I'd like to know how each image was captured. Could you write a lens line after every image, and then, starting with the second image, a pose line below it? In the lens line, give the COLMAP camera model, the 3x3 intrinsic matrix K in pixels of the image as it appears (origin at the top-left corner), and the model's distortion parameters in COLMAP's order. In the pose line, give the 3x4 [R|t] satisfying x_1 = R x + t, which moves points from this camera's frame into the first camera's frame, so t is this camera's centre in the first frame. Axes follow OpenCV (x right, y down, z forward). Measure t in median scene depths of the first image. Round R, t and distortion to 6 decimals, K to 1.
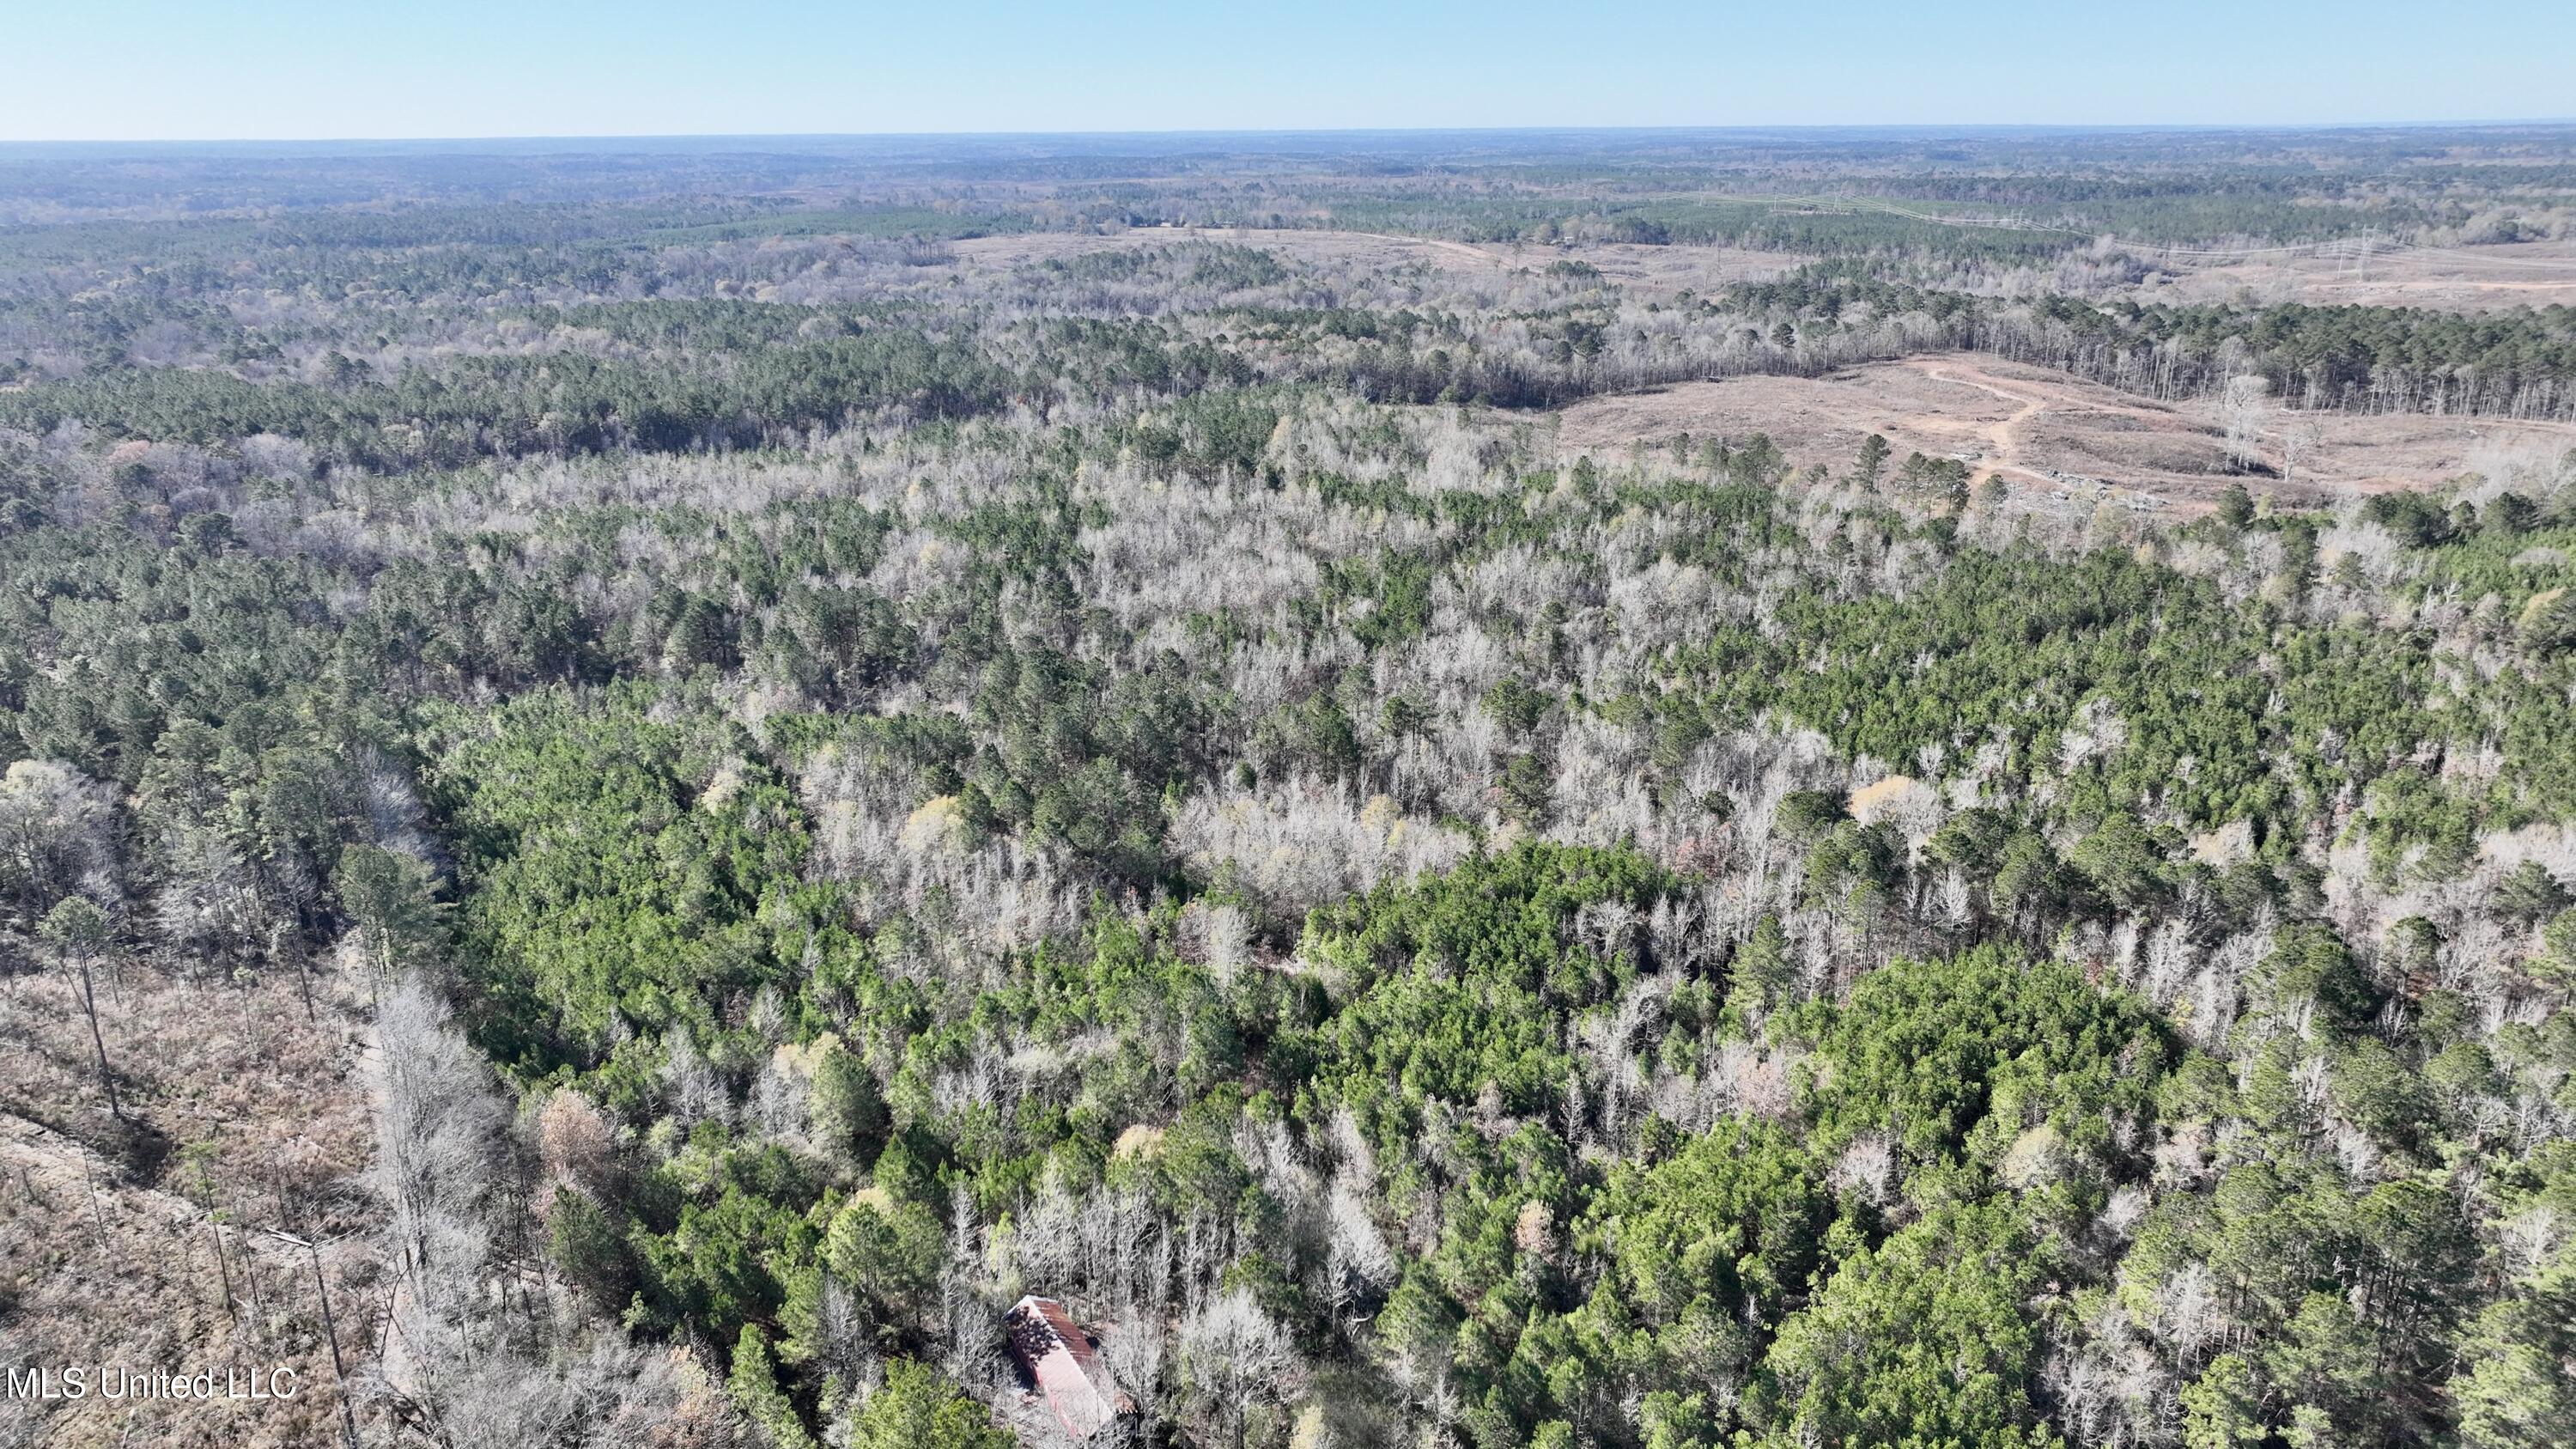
lens RADIAL K [[1842.0, 0, 1296.7], [0, 1842.0, 720.7], [0, 0, 1]] dist [-0.000845, 0.013705]
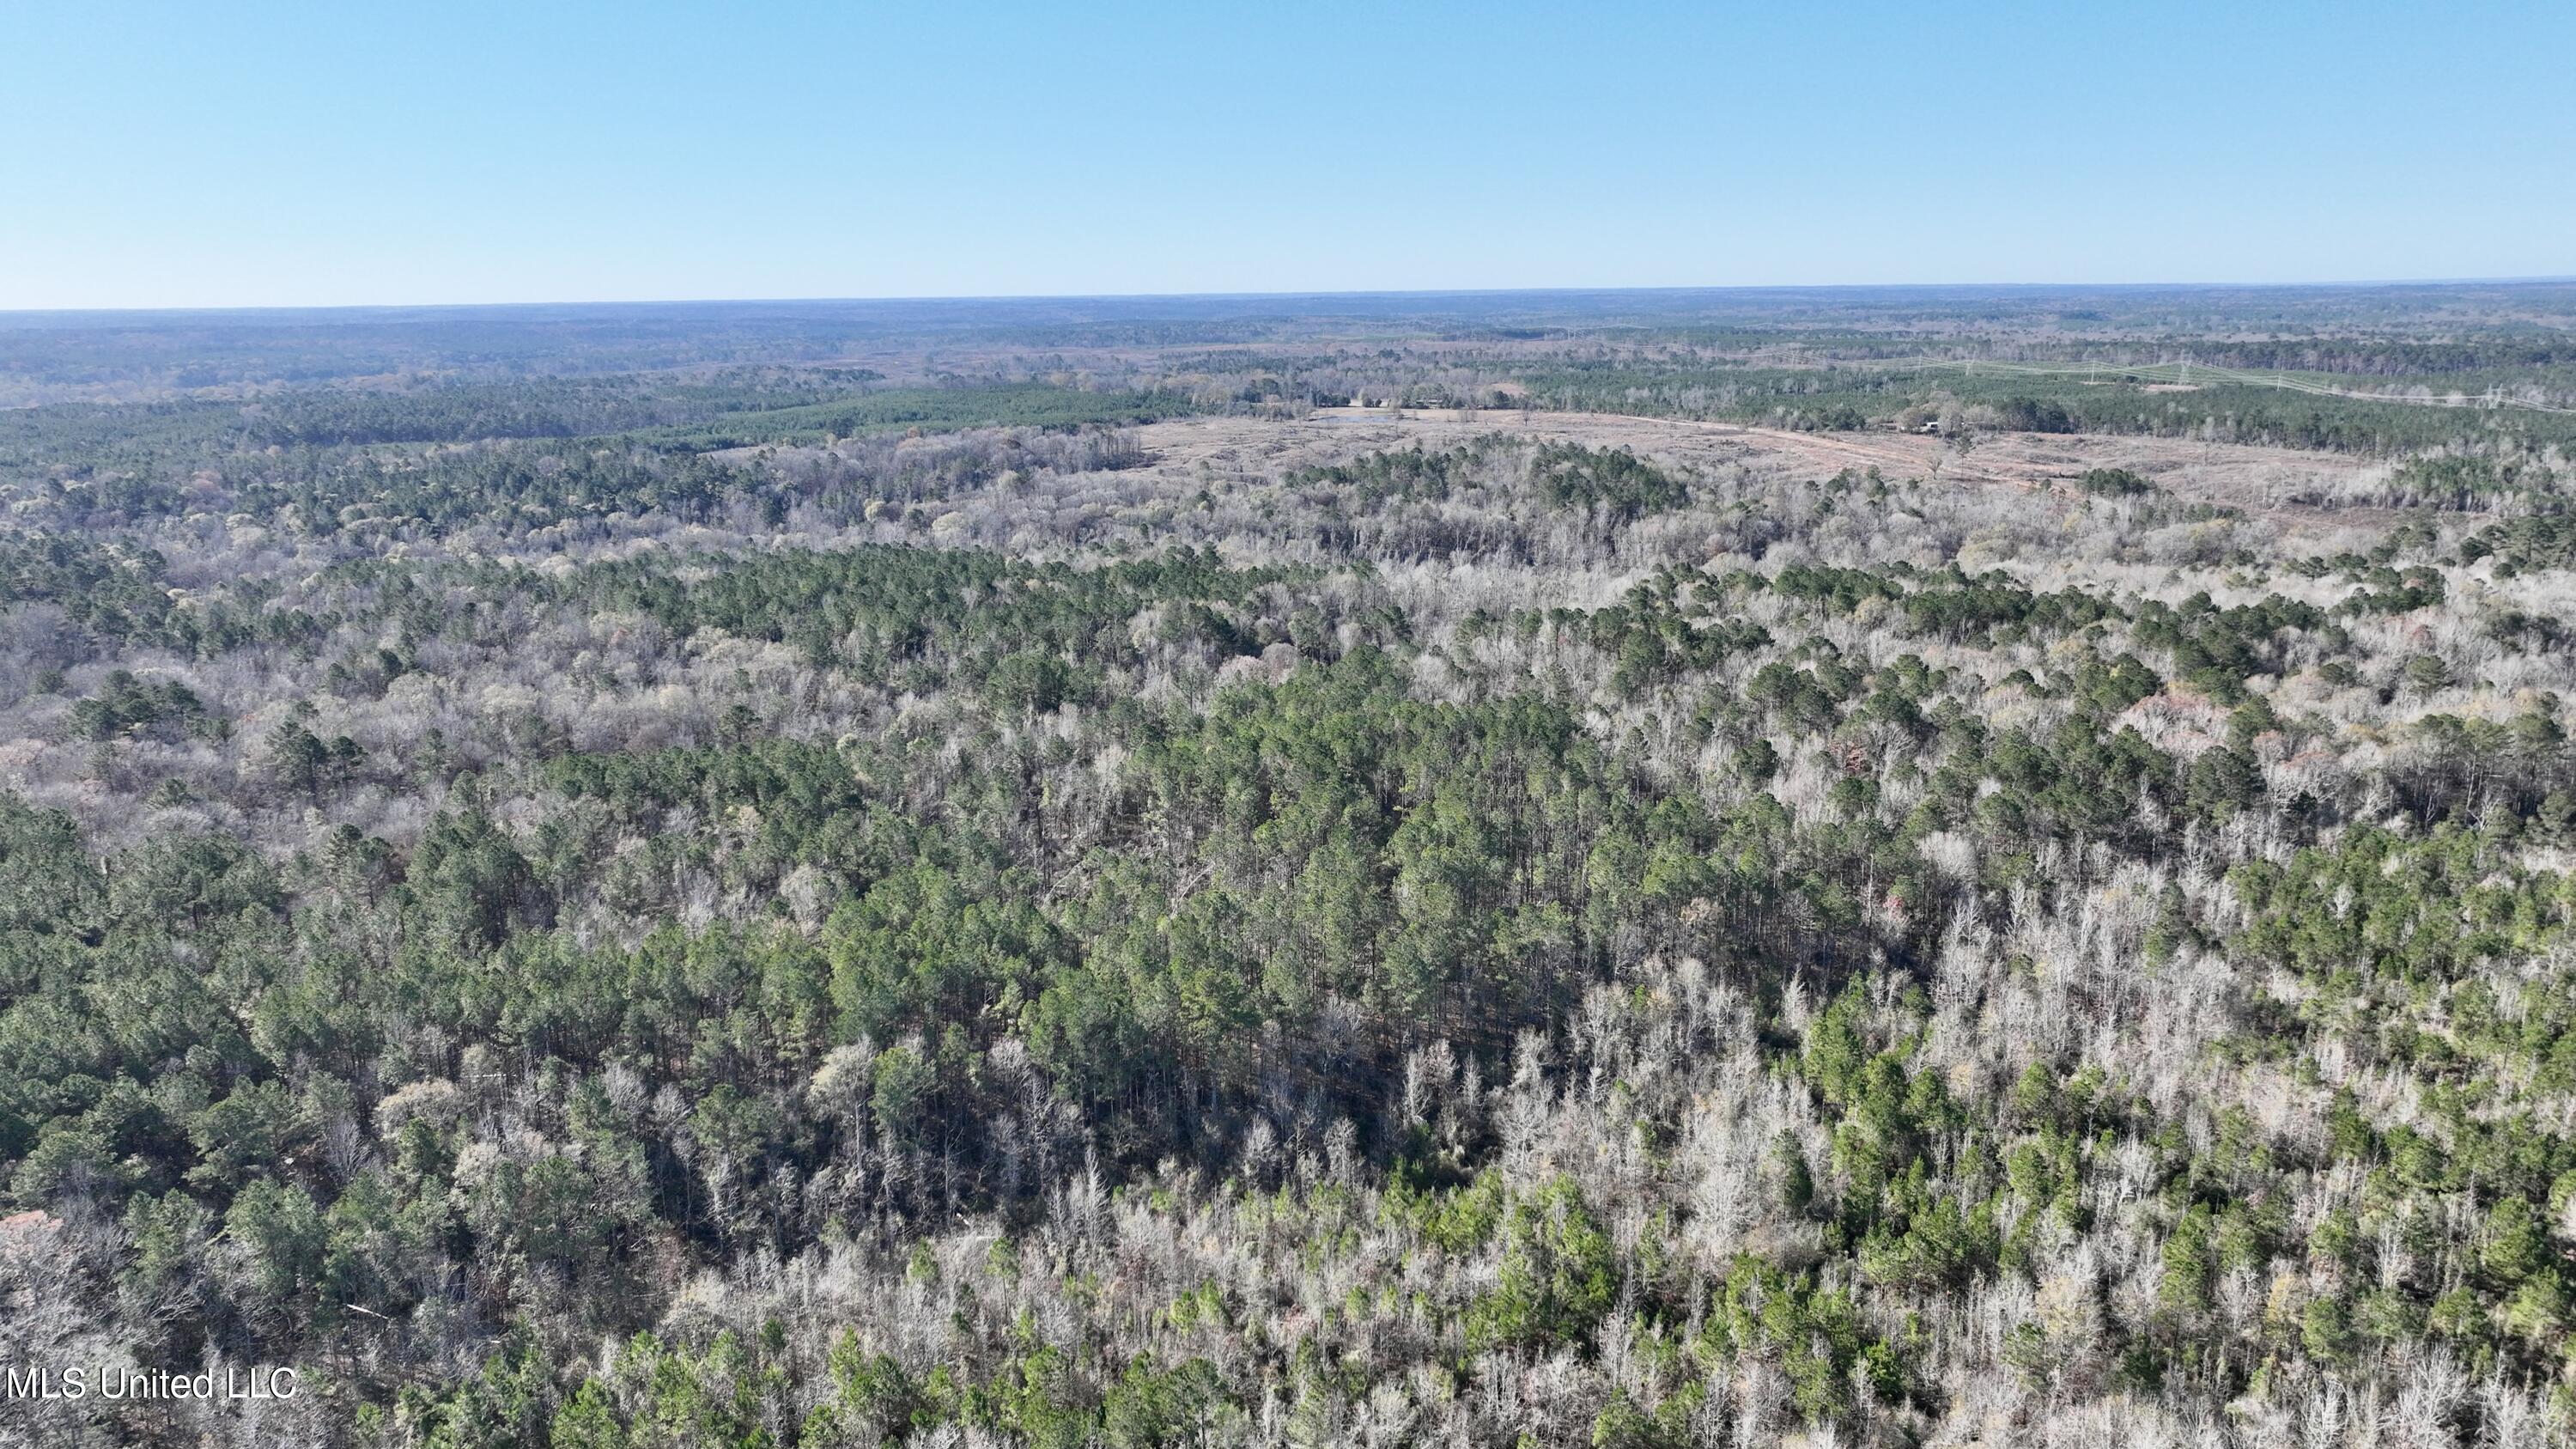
lens RADIAL K [[1842.0, 0, 1286.1], [0, 1842.0, 720.1], [0, 0, 1]] dist [-0.000845, 0.013705]
pose [[0.999987, -0.004124, -0.002919, -0.249700], [0.003870, 0.996598, -0.082327, -0.158136], [0.003249, 0.082315, 0.996601, 0.499936]]
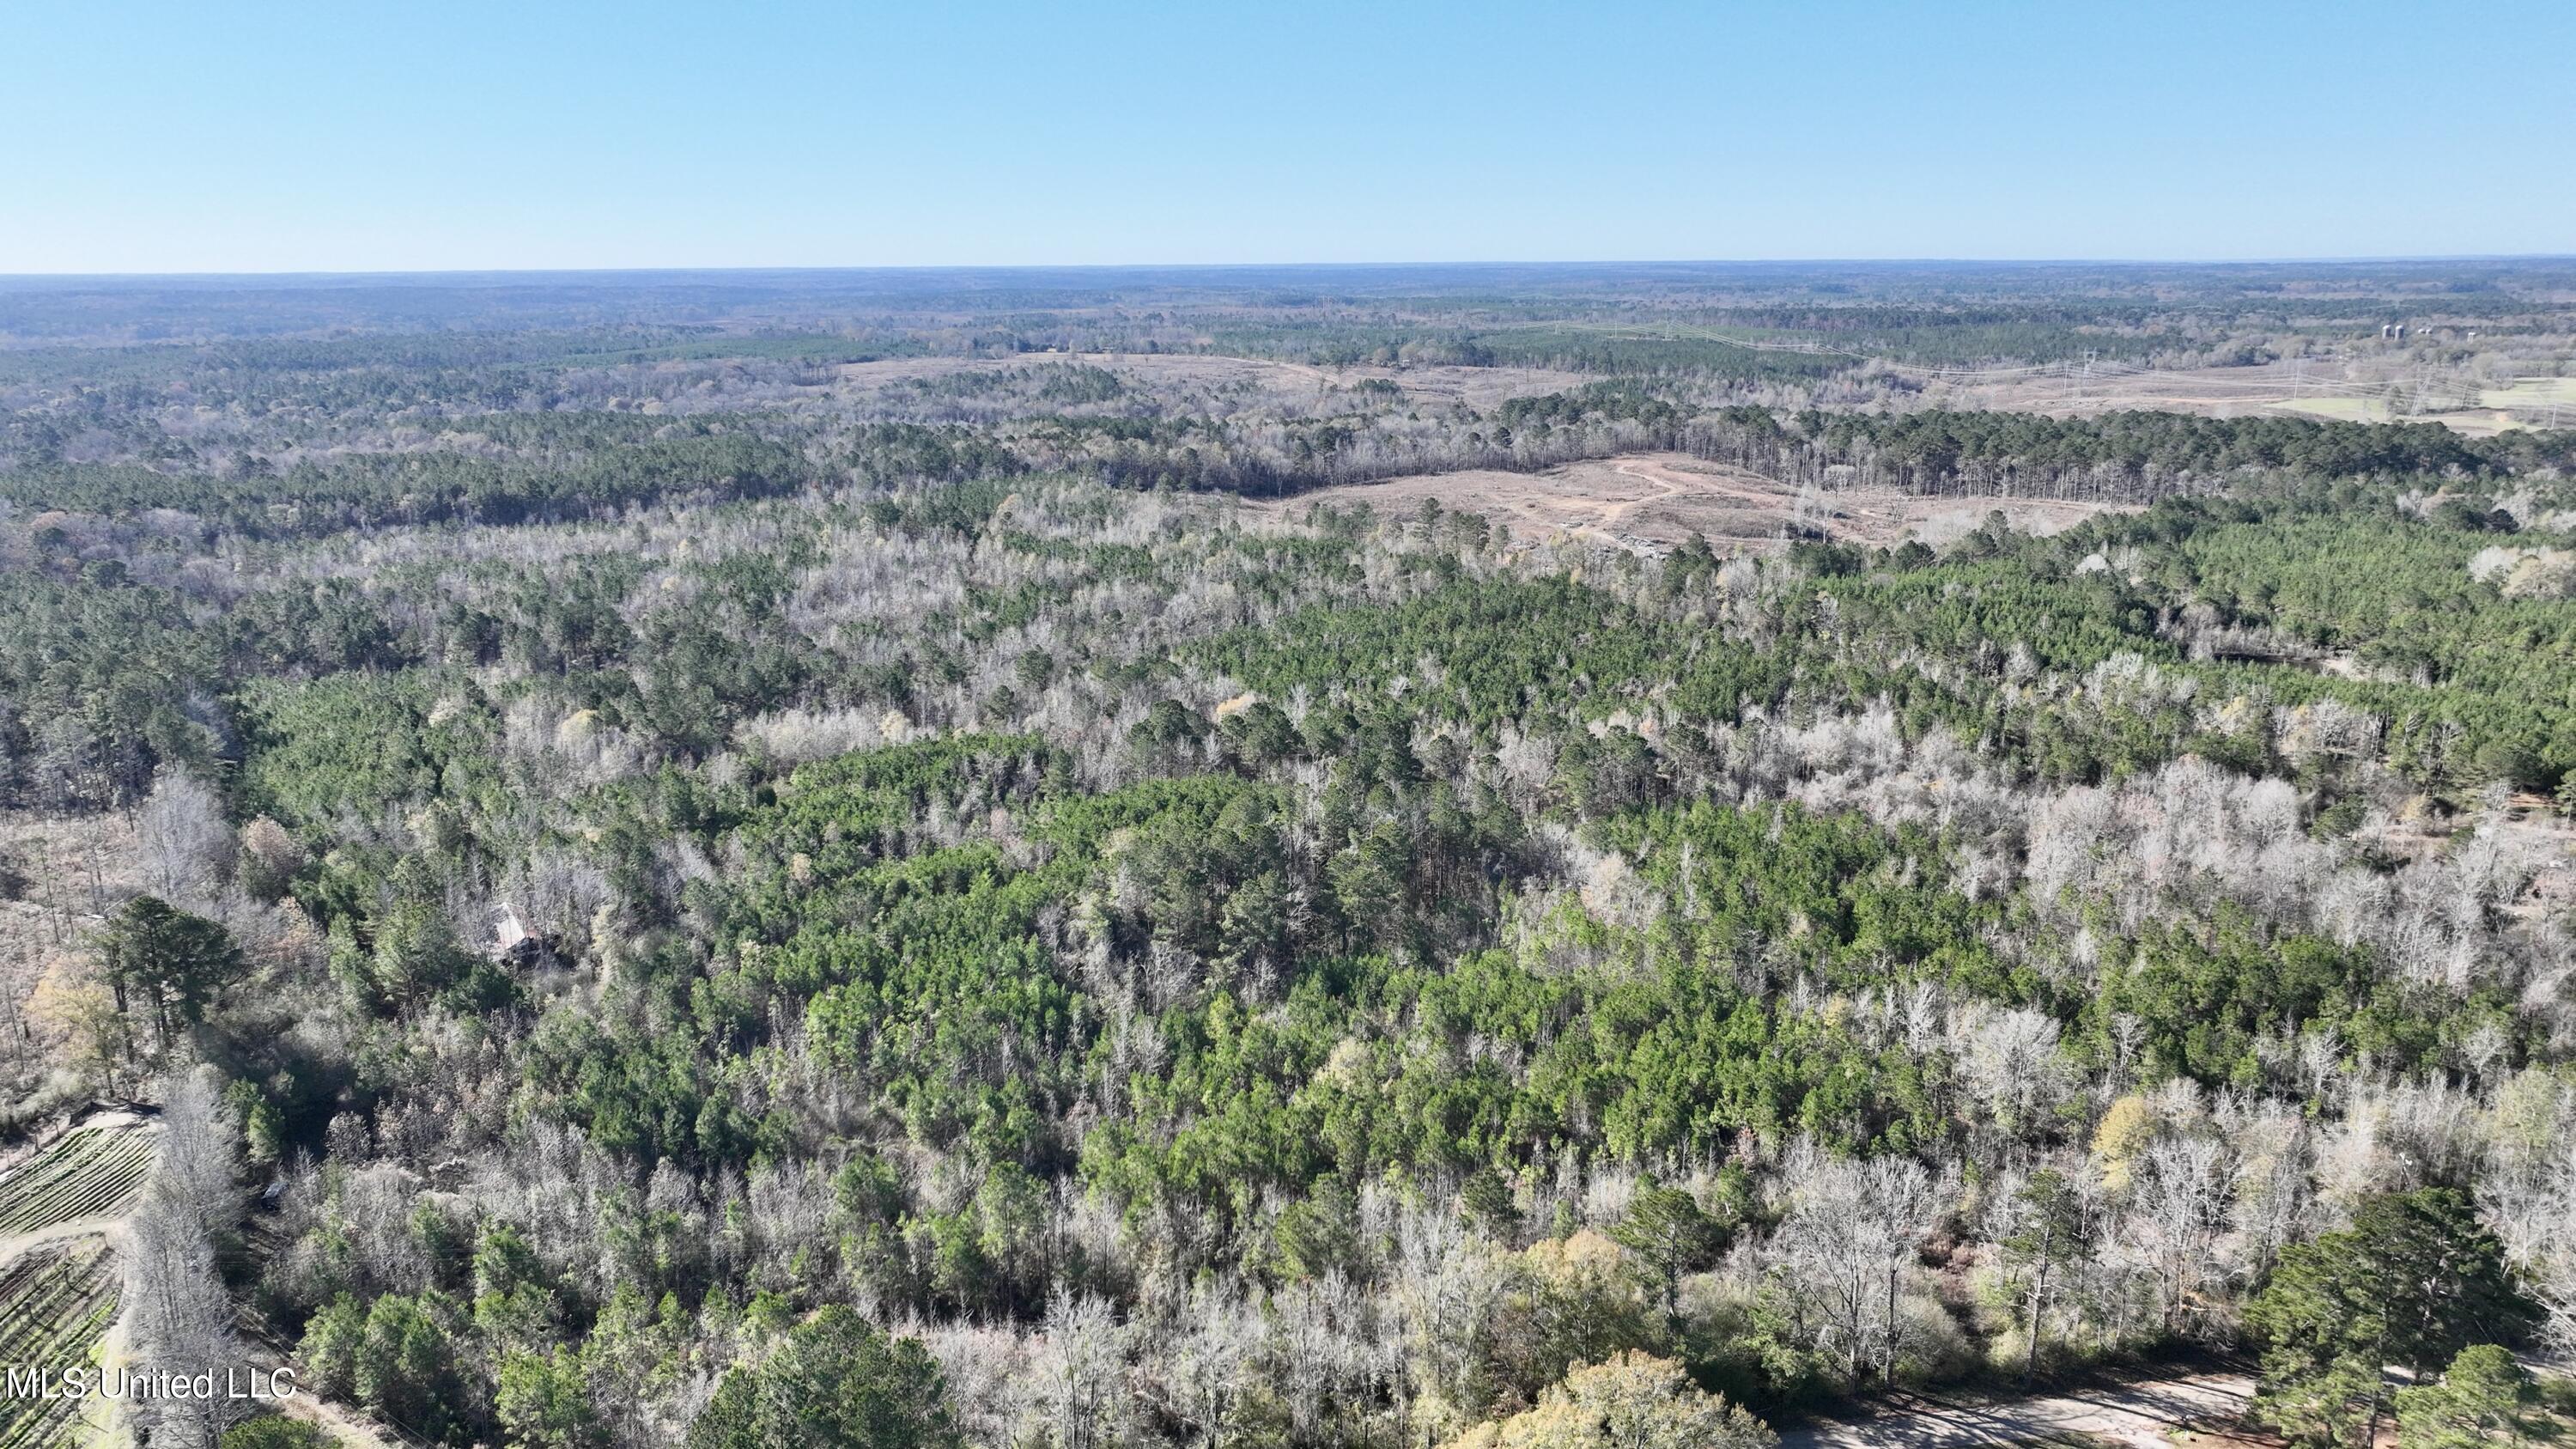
lens RADIAL K [[1842.0, 0, 1297.9], [0, 1842.0, 712.6], [0, 0, 1]] dist [-0.000845, 0.013705]
pose [[0.999685, -0.005249, 0.024548, 0.113965], [0.006989, 0.997426, -0.071361, 0.051372], [-0.024110, 0.071511, 0.997148, -0.160747]]
